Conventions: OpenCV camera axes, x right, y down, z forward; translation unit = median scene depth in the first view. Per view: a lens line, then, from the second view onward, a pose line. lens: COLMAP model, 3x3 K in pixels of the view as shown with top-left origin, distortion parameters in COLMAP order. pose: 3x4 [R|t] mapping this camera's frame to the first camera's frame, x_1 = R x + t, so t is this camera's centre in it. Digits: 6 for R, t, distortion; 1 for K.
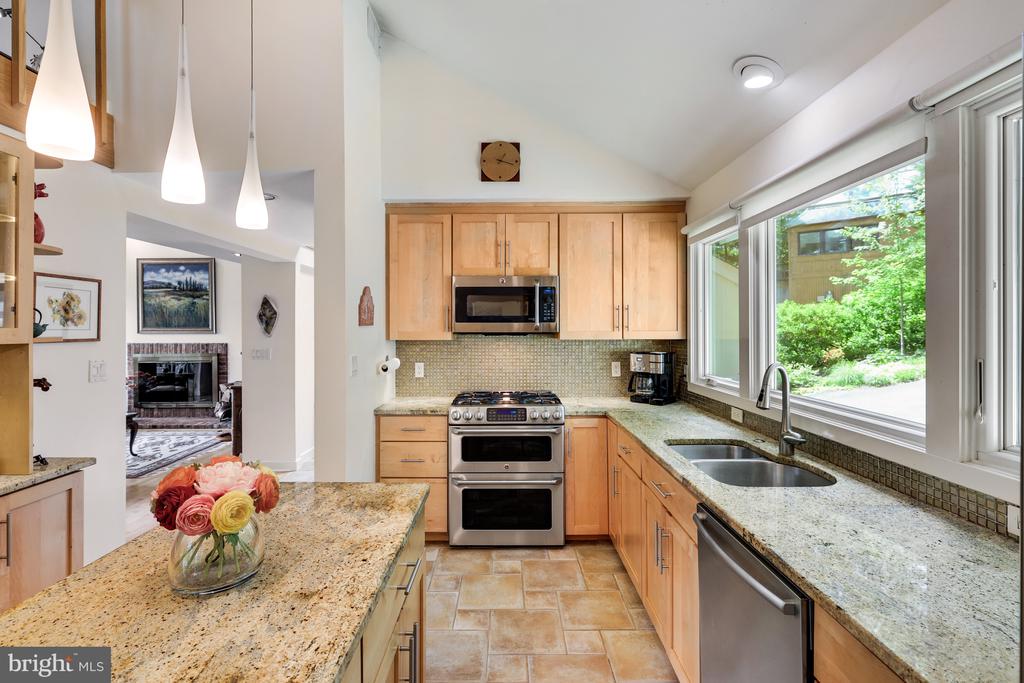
lens RADIAL K [[495.1, 0, 494.4], [0, 495.1, 327.3], [0, 0, 1]] dist [-0.001440, -0.000110]
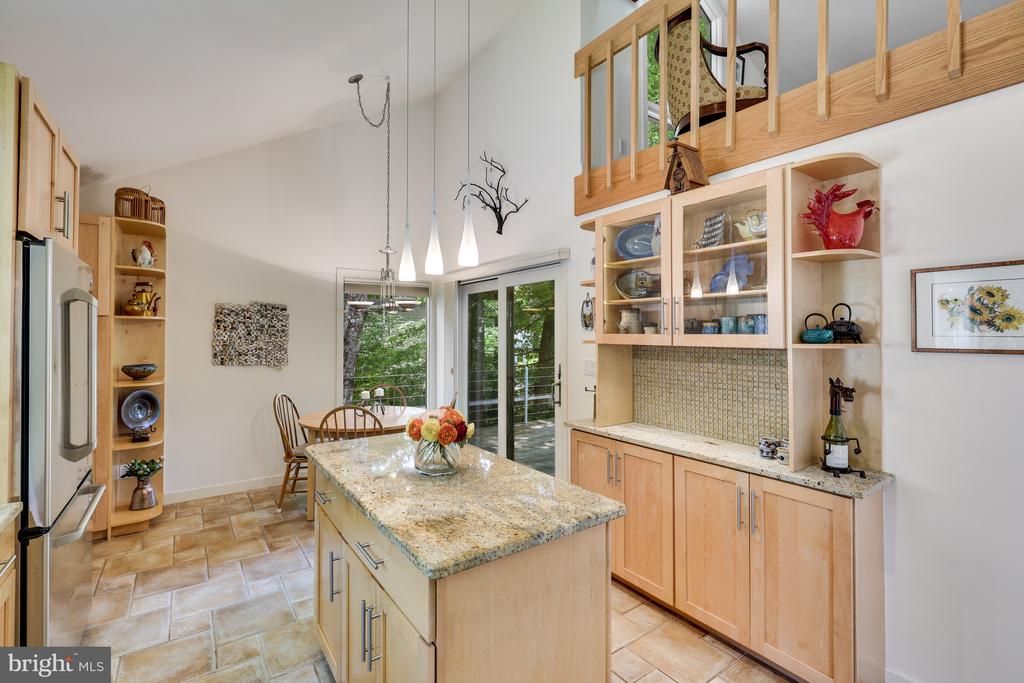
lens RADIAL K [[443.5, 0, 508.6], [0, 443.5, 336.7], [0, 0, 1]] dist [-0.000487, -0.000264]
pose [[-0.792740, 0.007476, -0.609513, 0.167872], [0.005037, 0.999971, 0.005714, -0.003412], [0.609538, 0.001459, -0.792755, 1.722873]]
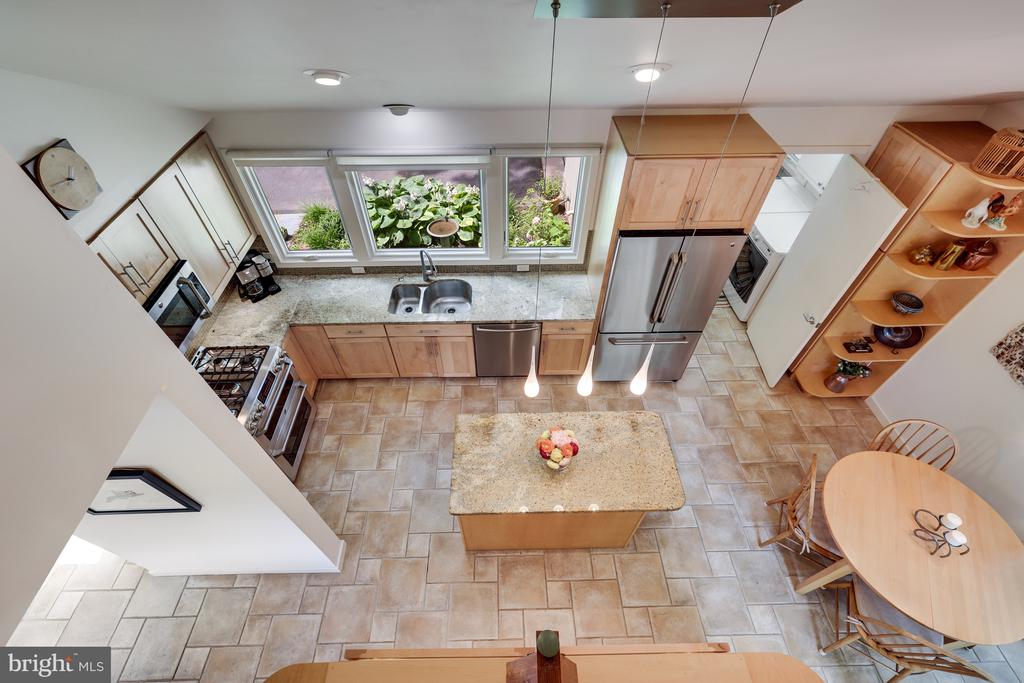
lens RADIAL K [[443.5, 0, 508.6], [0, 443.5, 336.7], [0, 0, 1]] dist [-0.000487, -0.000264]
pose [[-0.047662, -0.743418, 0.667126, -1.250629], [-0.000150, 0.667891, 0.744259, -1.399848], [-0.998863, 0.035373, -0.031945, 0.936650]]
